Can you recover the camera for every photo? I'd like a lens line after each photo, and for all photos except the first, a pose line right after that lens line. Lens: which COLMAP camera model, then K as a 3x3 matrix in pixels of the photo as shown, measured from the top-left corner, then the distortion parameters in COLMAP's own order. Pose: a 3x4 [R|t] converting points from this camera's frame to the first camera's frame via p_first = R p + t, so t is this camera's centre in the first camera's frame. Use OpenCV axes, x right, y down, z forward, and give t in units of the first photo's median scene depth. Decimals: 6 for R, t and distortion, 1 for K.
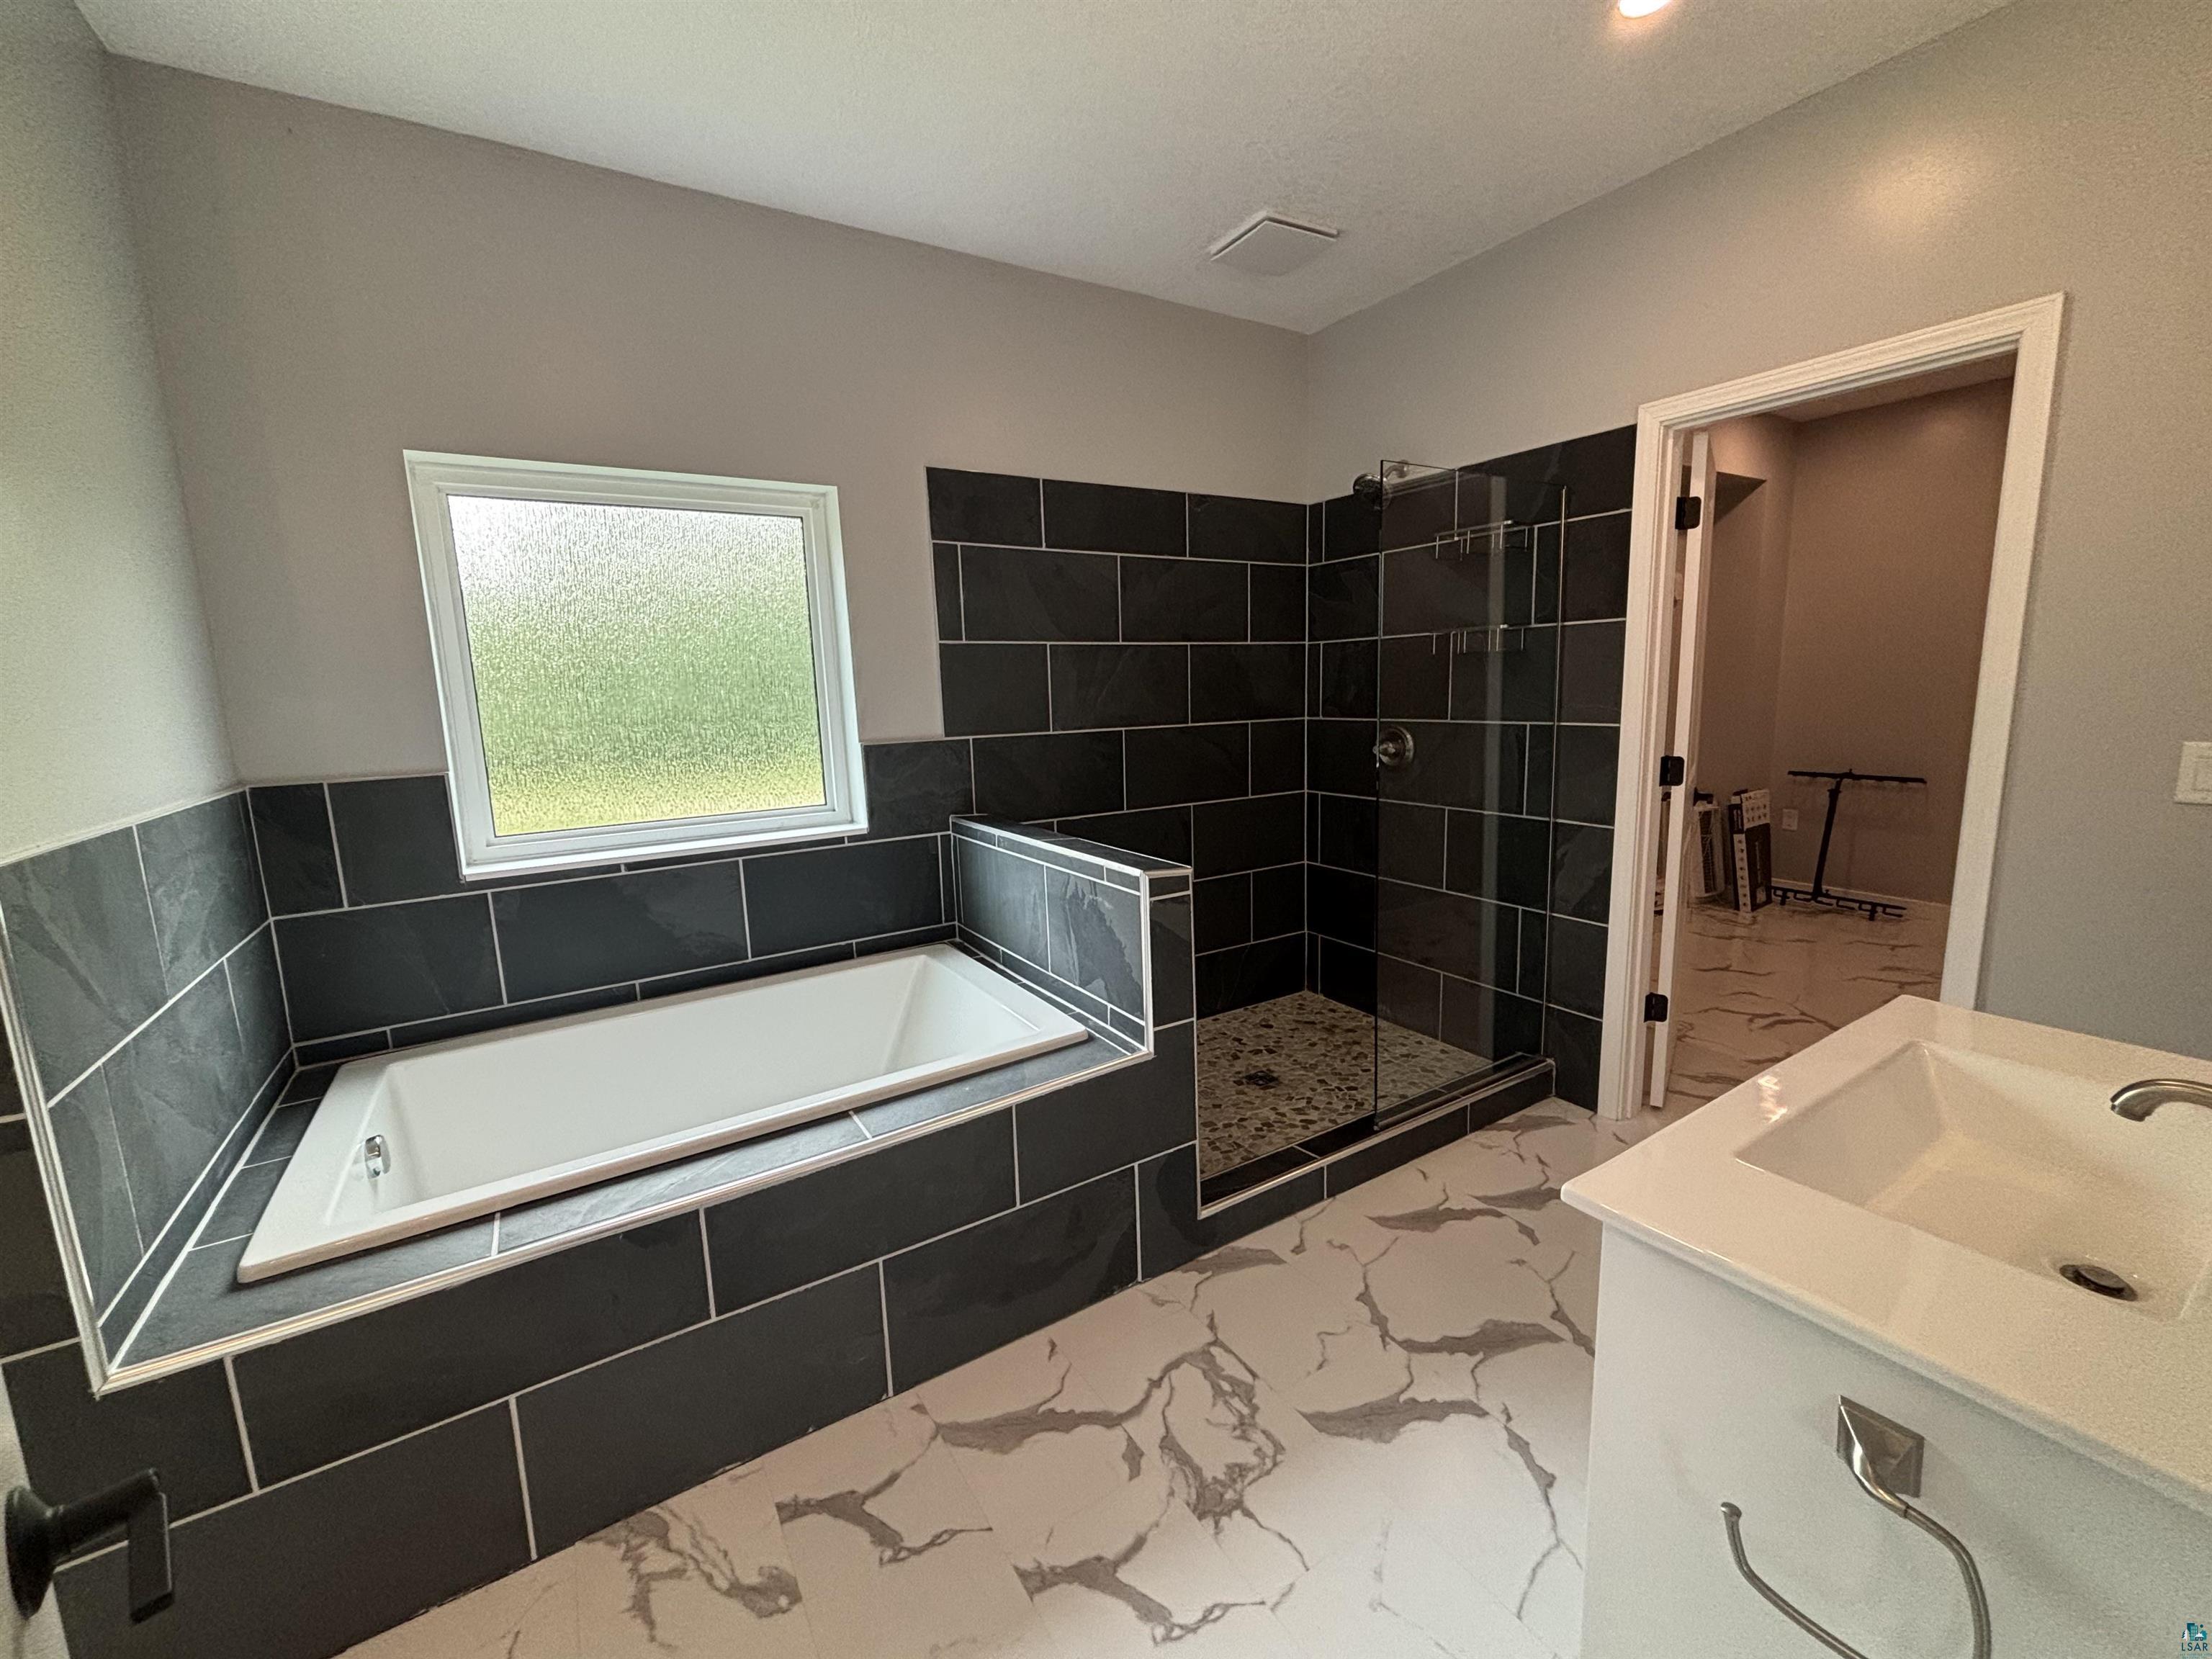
lens RADIAL K [[907.3, 0, 1113.5], [0, 907.3, 818.4], [0, 0, 1]] dist [0.012886, 0.000124]
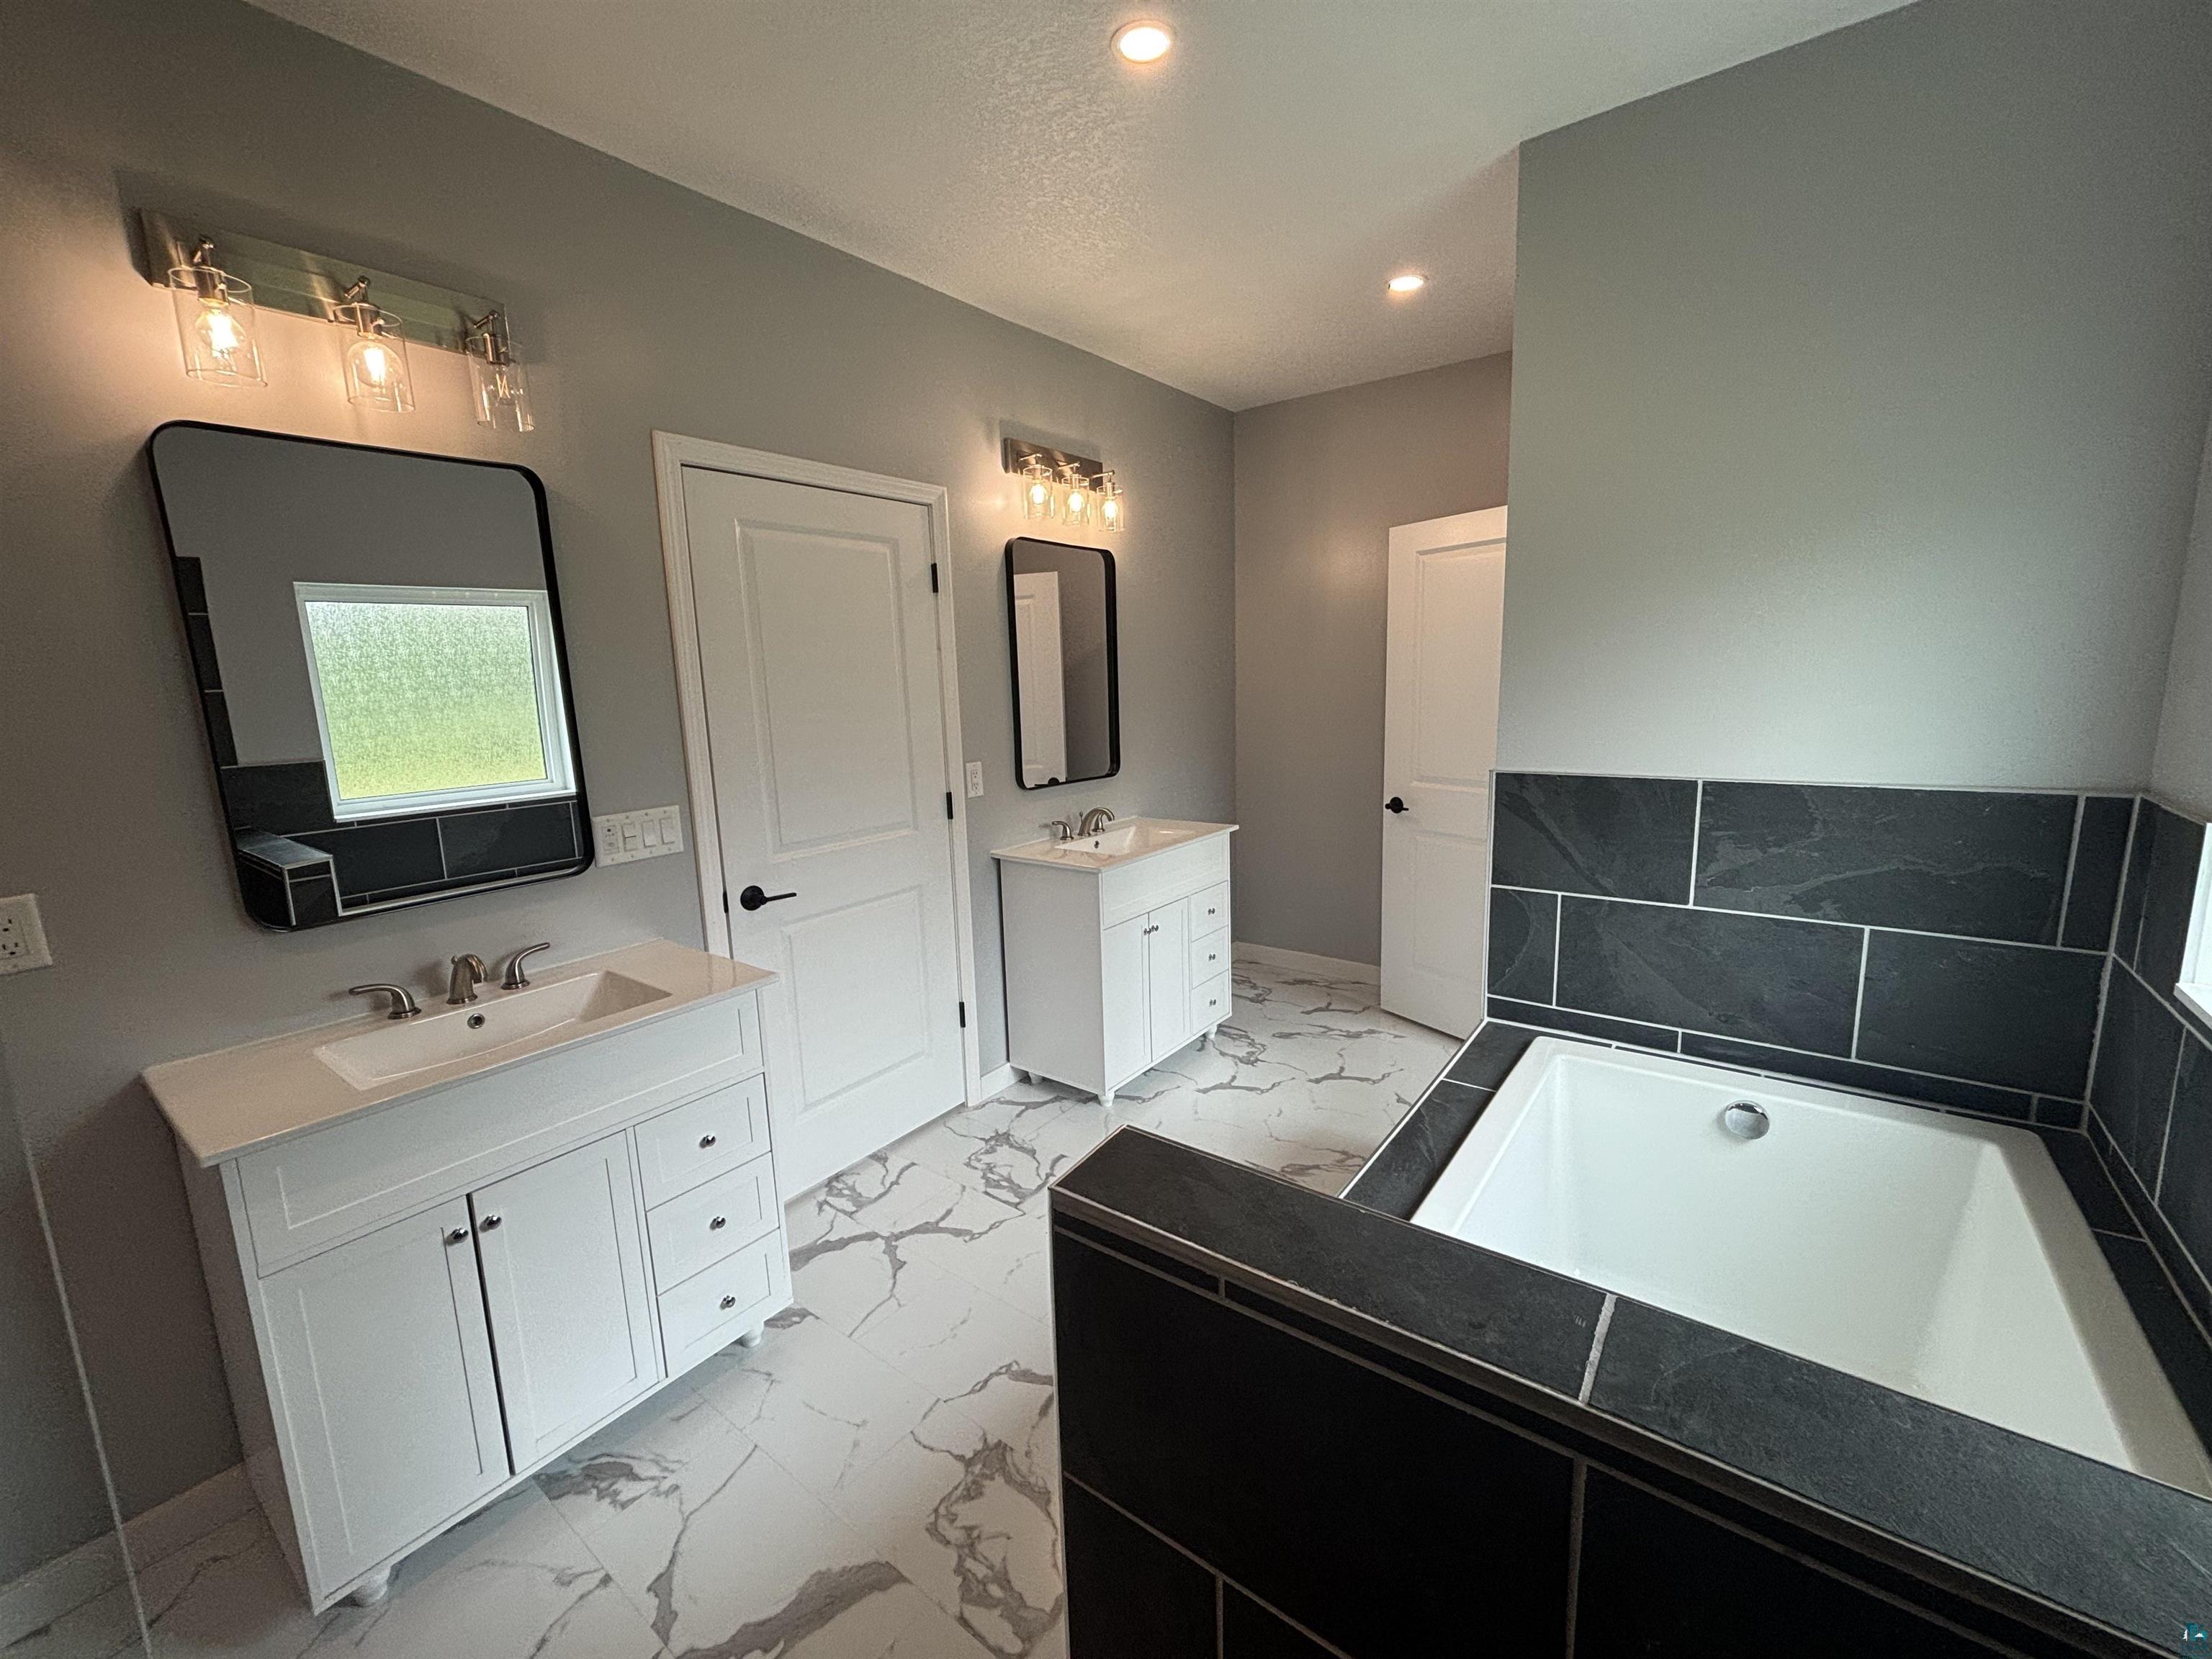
lens RADIAL K [[898.3, 0, 1099.8], [0, 898.3, 828.0], [0, 0, 1]] dist [0.000949, 0.000112]
pose [[-0.937066, 0.120239, -0.327796, 0.230566], [0.009322, 0.947113, 0.320764, -0.319955], [0.349028, 0.297521, -0.888628, 1.637887]]
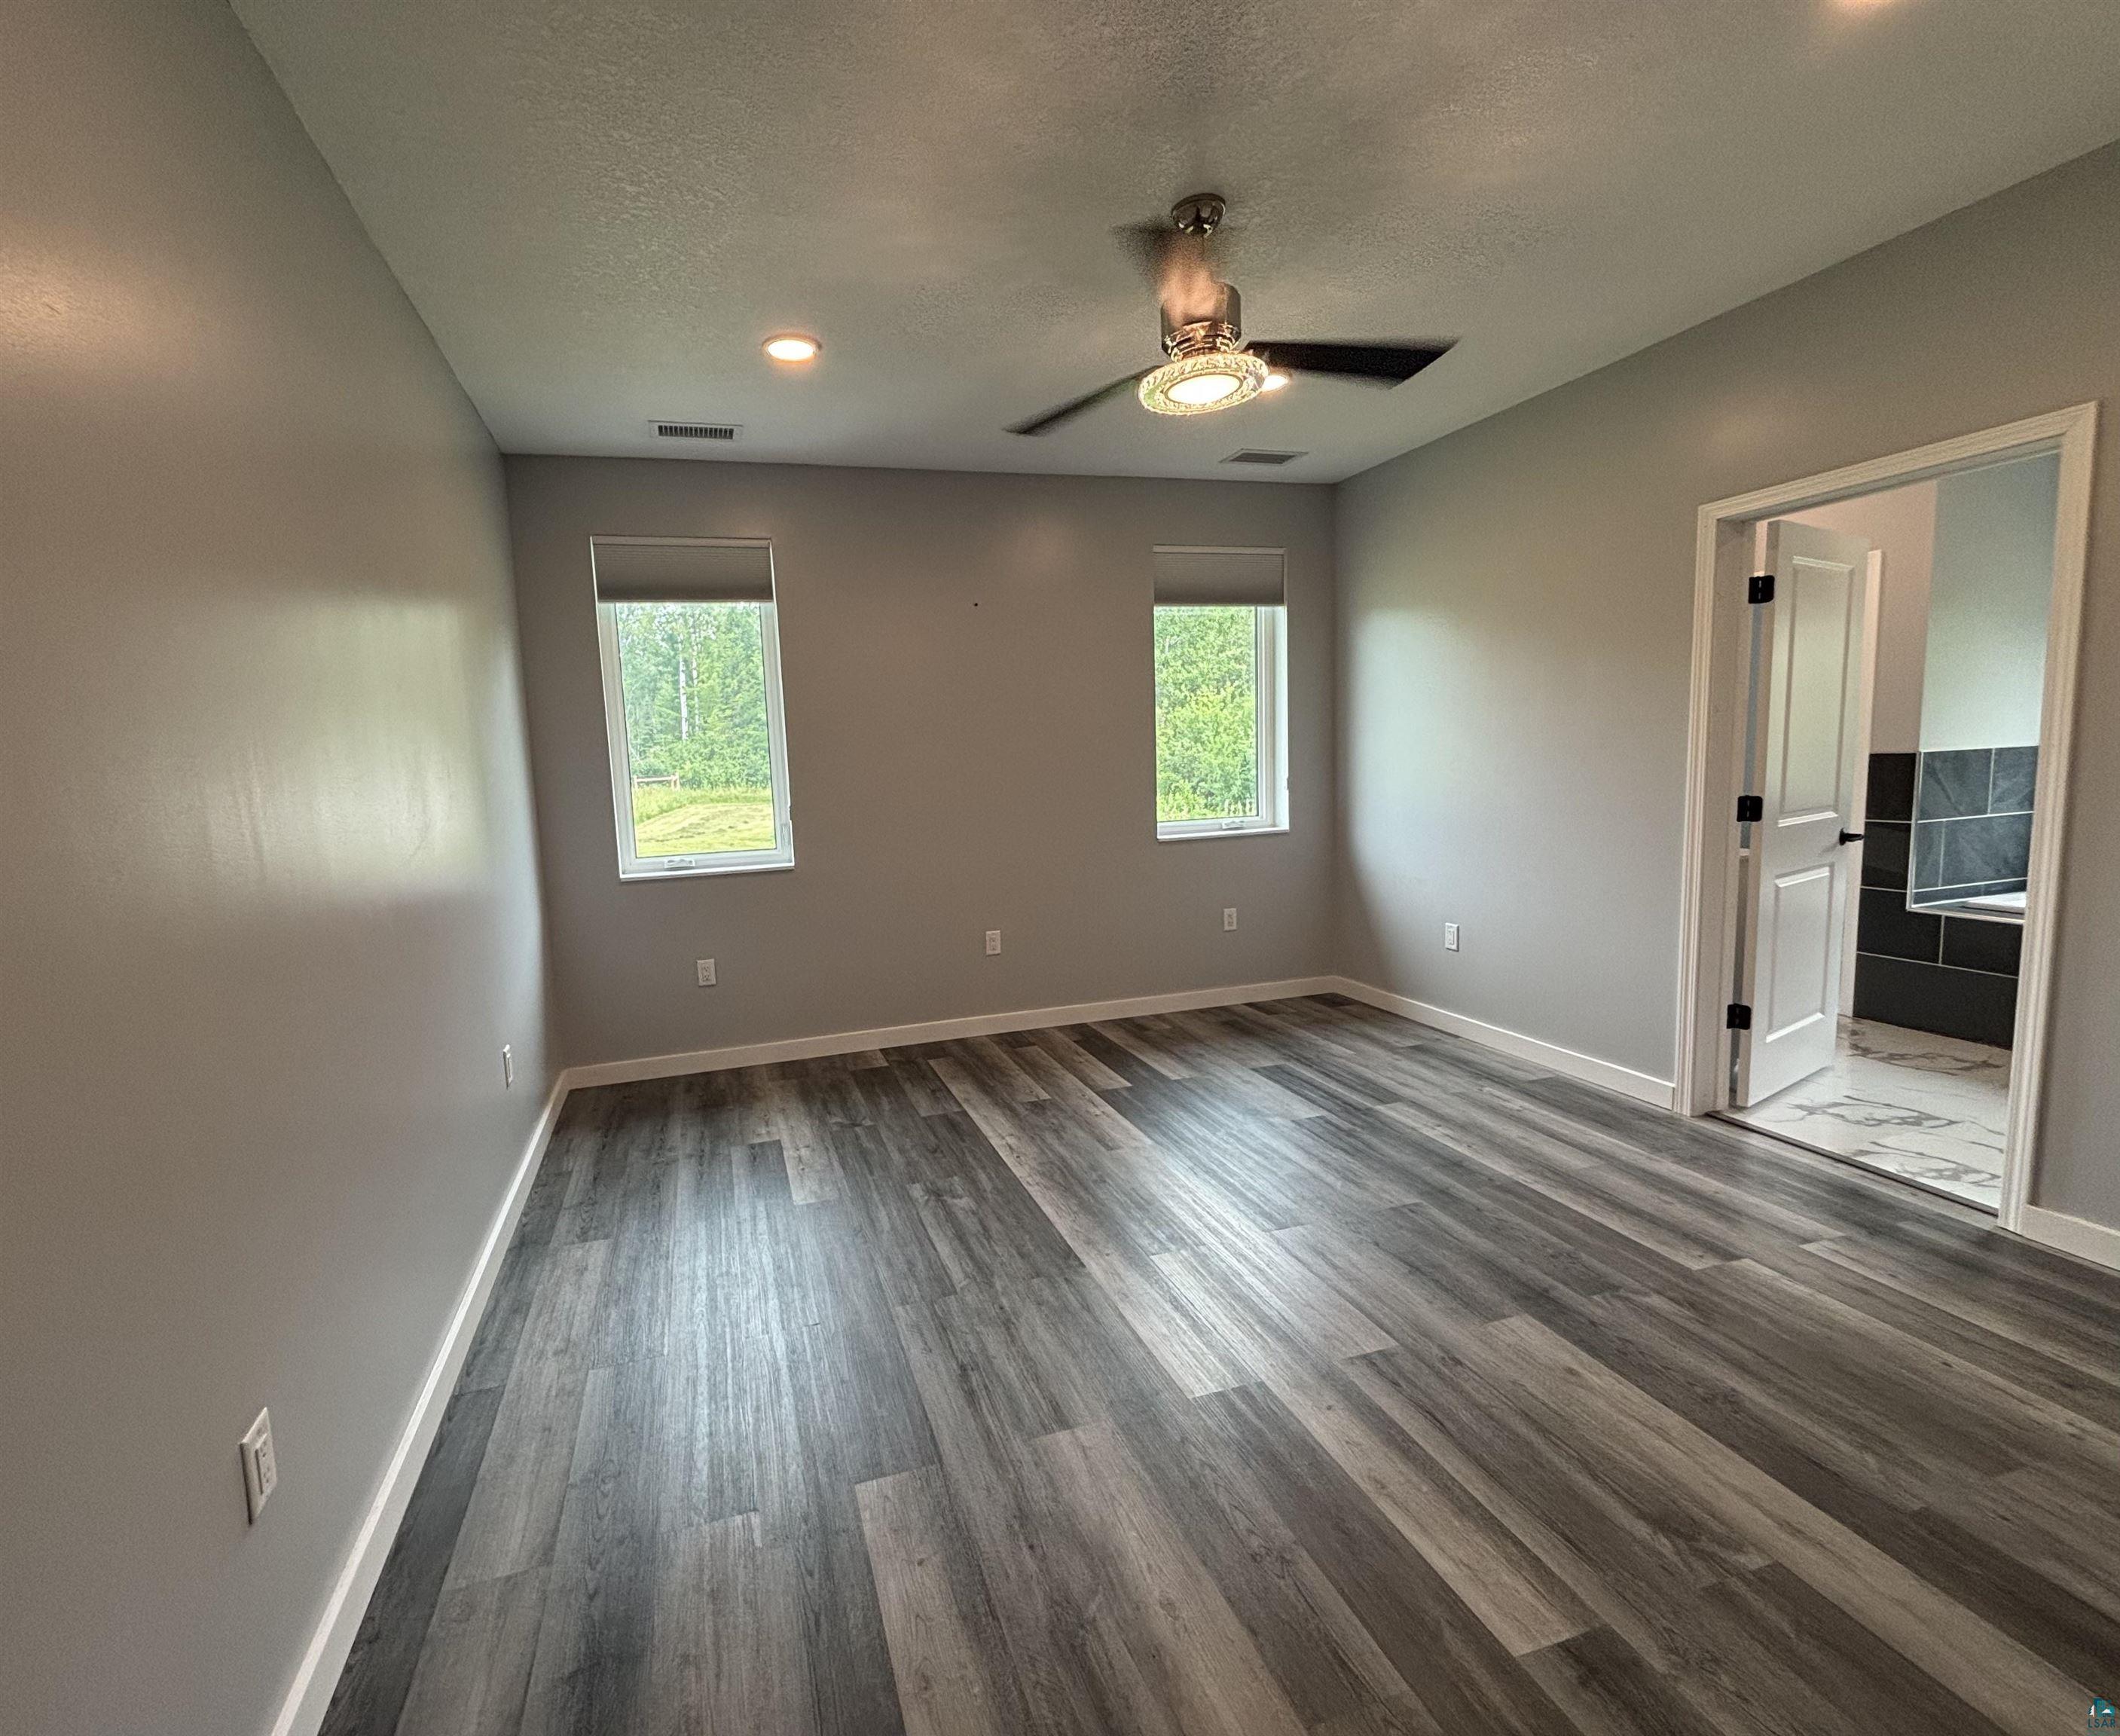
lens RADIAL K [[983.4, 0, 1060.0], [0, 983.4, 868.0], [0, 0, 1]] dist [0.001188, 0.000229]
pose [[-0.225610, 0.151393, -0.962383, 2.103637], [-0.106264, 0.978133, 0.178782, 0.108397], [0.968405, 0.142601, -0.204589, -0.905275]]
